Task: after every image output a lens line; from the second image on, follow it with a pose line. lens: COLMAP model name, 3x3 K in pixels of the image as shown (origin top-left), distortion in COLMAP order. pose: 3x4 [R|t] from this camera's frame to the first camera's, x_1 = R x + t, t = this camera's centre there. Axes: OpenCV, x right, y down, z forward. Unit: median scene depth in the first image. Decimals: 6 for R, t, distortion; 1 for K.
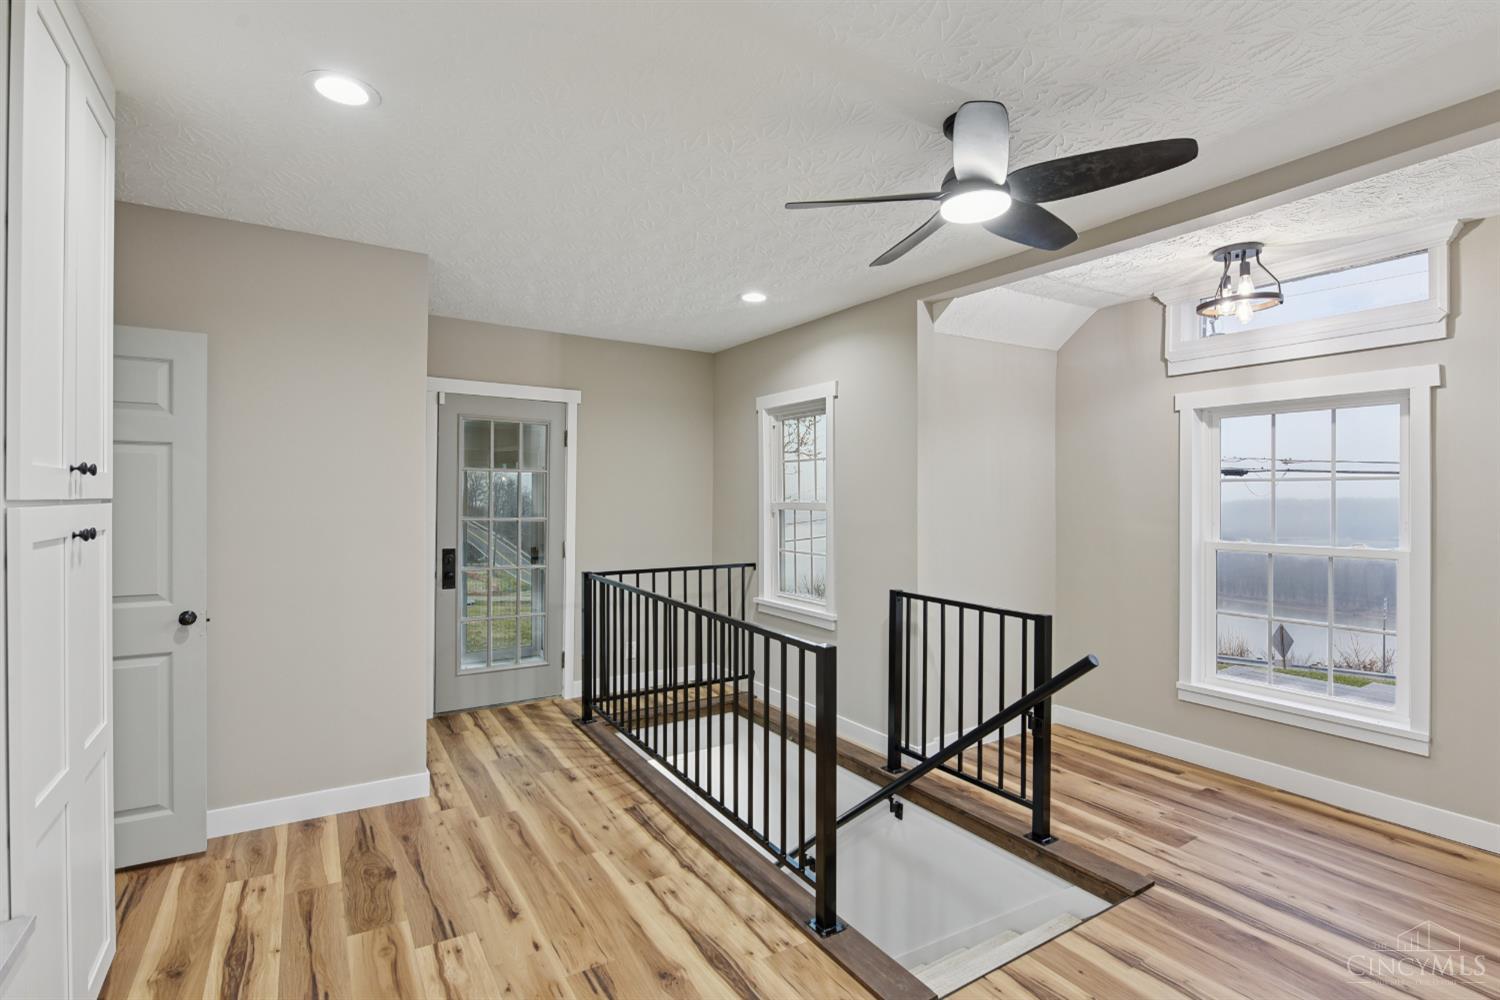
lens RADIAL K [[720.8, 0, 776.9], [0, 720.8, 496.2], [0, 0, 1]] dist [0.002274, -0.000683]
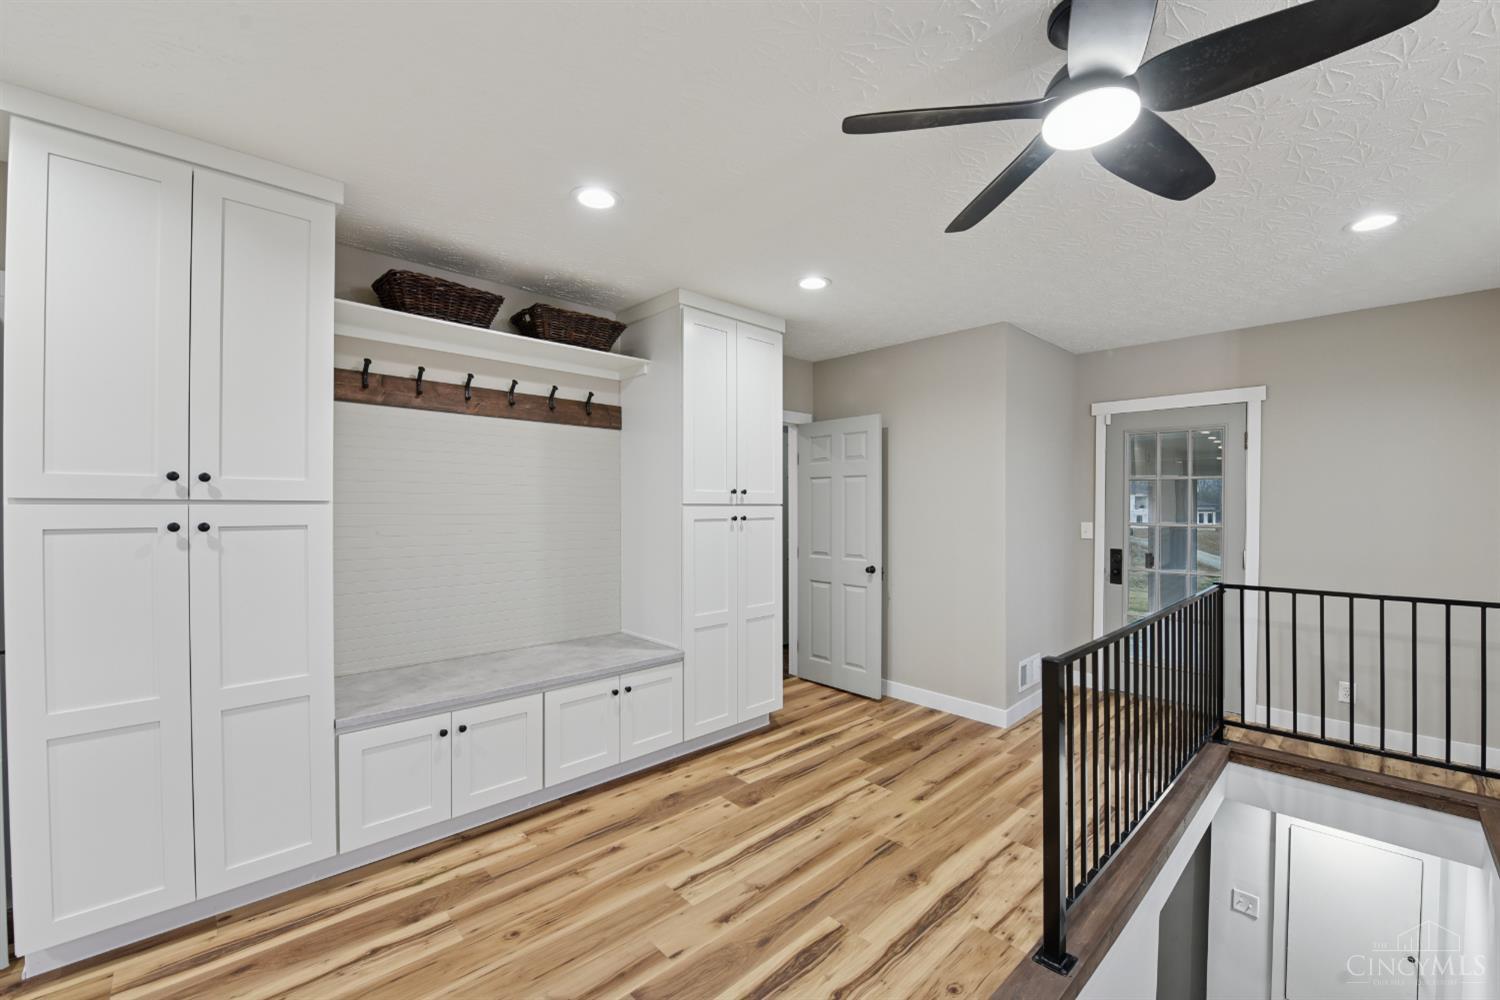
lens RADIAL K [[627.4, 0, 753.1], [0, 627.4, 507.1], [0, 0, 1]] dist [-0.001690, -0.000790]
pose [[0.168452, -0.001718, -0.985708, 0.614458], [0.000993, 0.999998, -0.001574, 0.009779], [0.985709, -0.000714, 0.168454, 0.369496]]
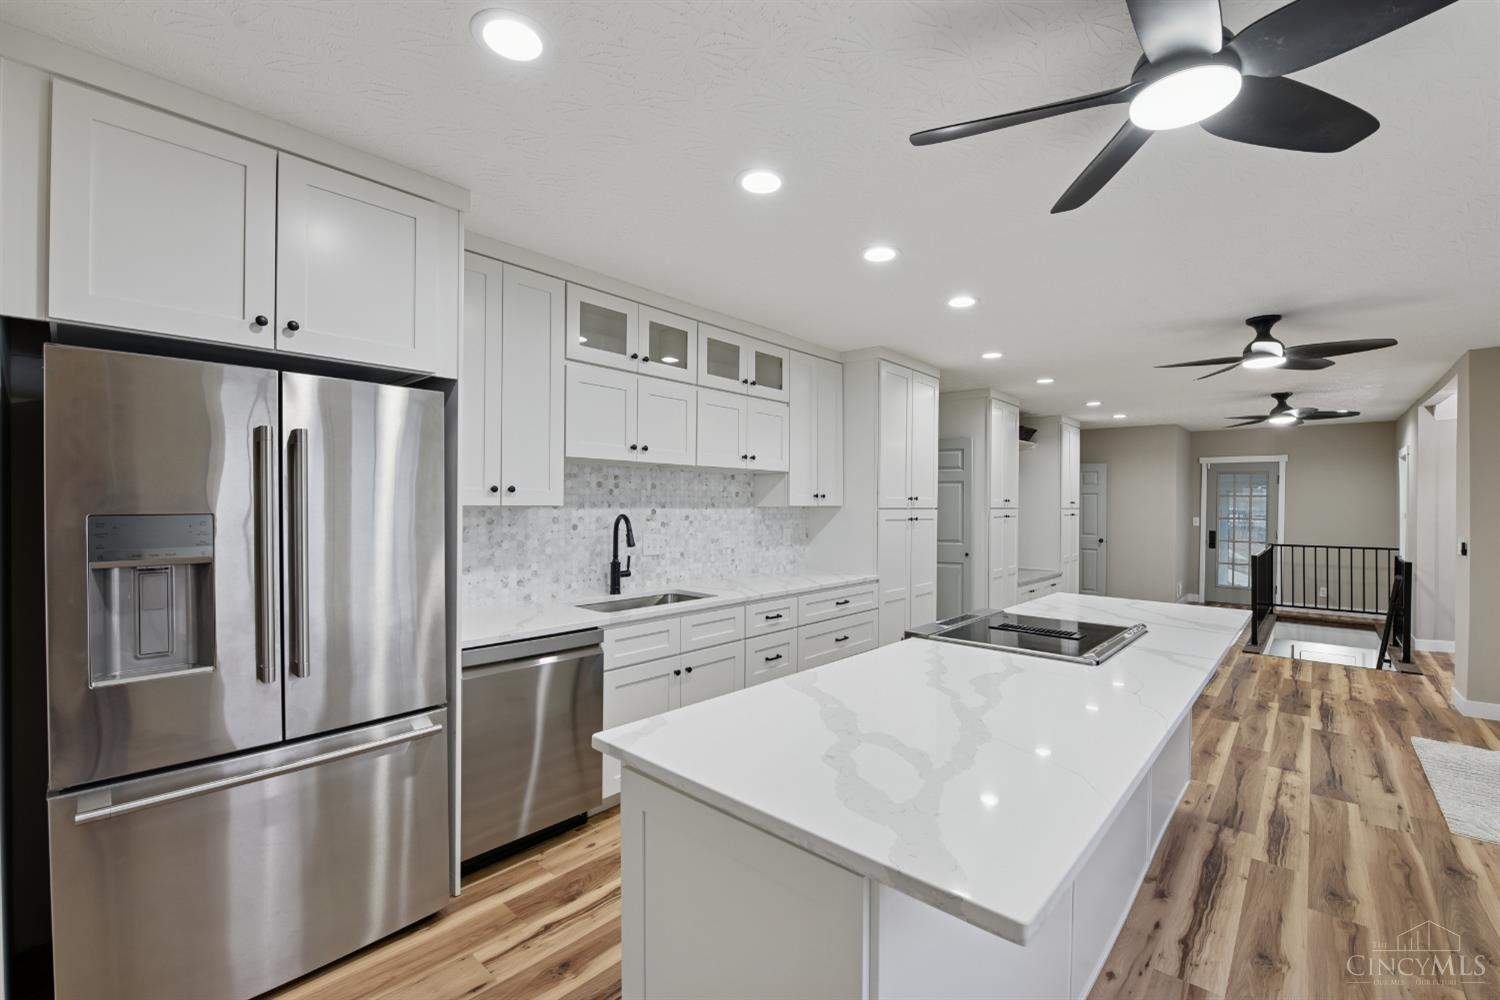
lens RADIAL K [[638.4, 0, 775.3], [0, 638.4, 502.3], [0, 0, 1]] dist [-0.000298, 0.000234]
pose [[0.260065, -0.003661, -0.965584, 1.641572], [-0.002343, 0.999987, -0.004423, -0.008326], [0.965588, 0.003412, 0.260053, -1.258969]]
